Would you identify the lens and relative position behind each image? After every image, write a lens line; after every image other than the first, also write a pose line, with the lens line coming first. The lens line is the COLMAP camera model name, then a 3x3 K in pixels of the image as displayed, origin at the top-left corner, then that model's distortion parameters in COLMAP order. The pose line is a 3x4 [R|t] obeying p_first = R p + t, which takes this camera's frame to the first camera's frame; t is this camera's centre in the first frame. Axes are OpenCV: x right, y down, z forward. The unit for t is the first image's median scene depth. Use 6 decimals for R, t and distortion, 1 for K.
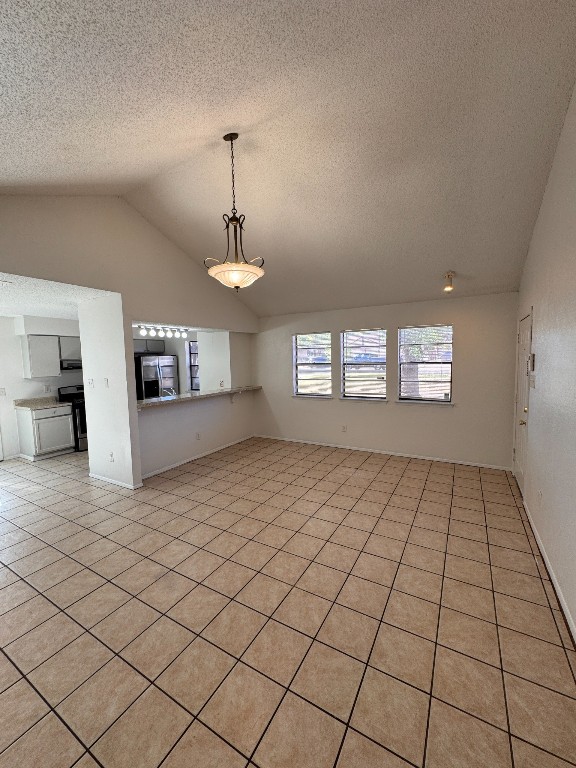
lens RADIAL K [[308.2, 0, 288.1], [0, 308.2, 384.9], [0, 0, 1]] dist [-0.004186, 0.000703]
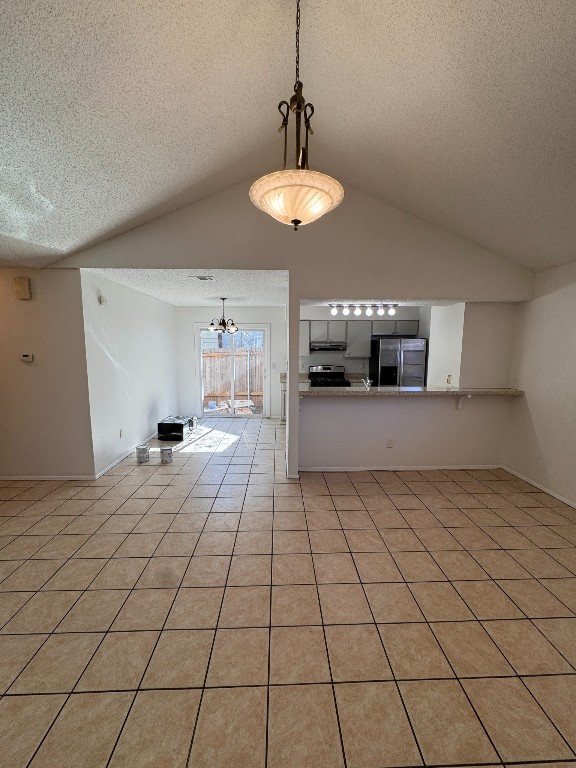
lens RADIAL K [[308.2, 0, 289.0], [0, 308.2, 382.2], [0, 0, 1]] dist [-0.004186, 0.000703]
pose [[0.534524, 0.123693, -0.836053, 0.178047], [-0.088457, 0.991987, 0.090209, -0.028391], [0.840511, 0.025736, 0.541182, 0.326200]]
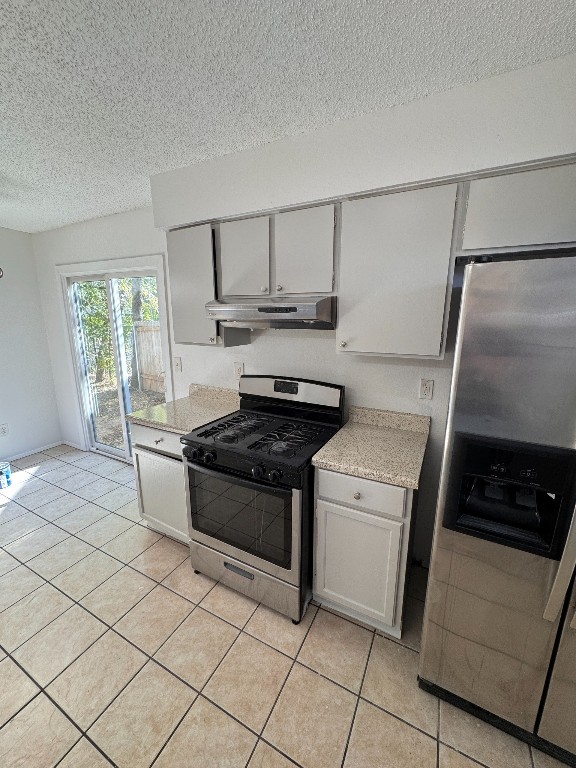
lens RADIAL K [[308.2, 0, 288.0], [0, 308.2, 383.0], [0, 0, 1]] dist [-0.004186, 0.000703]
pose [[0.047223, 0.238444, -0.970007, -0.376535], [-0.089474, 0.968197, 0.233643, -0.075172], [0.994869, 0.075757, 0.067055, 1.044196]]
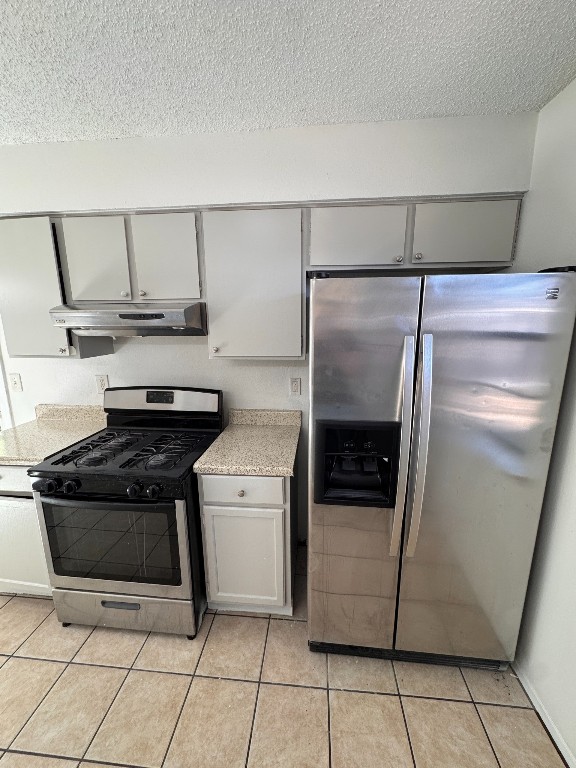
lens RADIAL K [[308.2, 0, 289.2], [0, 308.2, 383.7], [0, 0, 1]] dist [-0.004186, 0.000703]
pose [[0.422589, 0.203421, -0.883198, -0.365195], [-0.084057, 0.979083, 0.185286, -0.076206], [0.902415, -0.004061, 0.430848, 1.048174]]
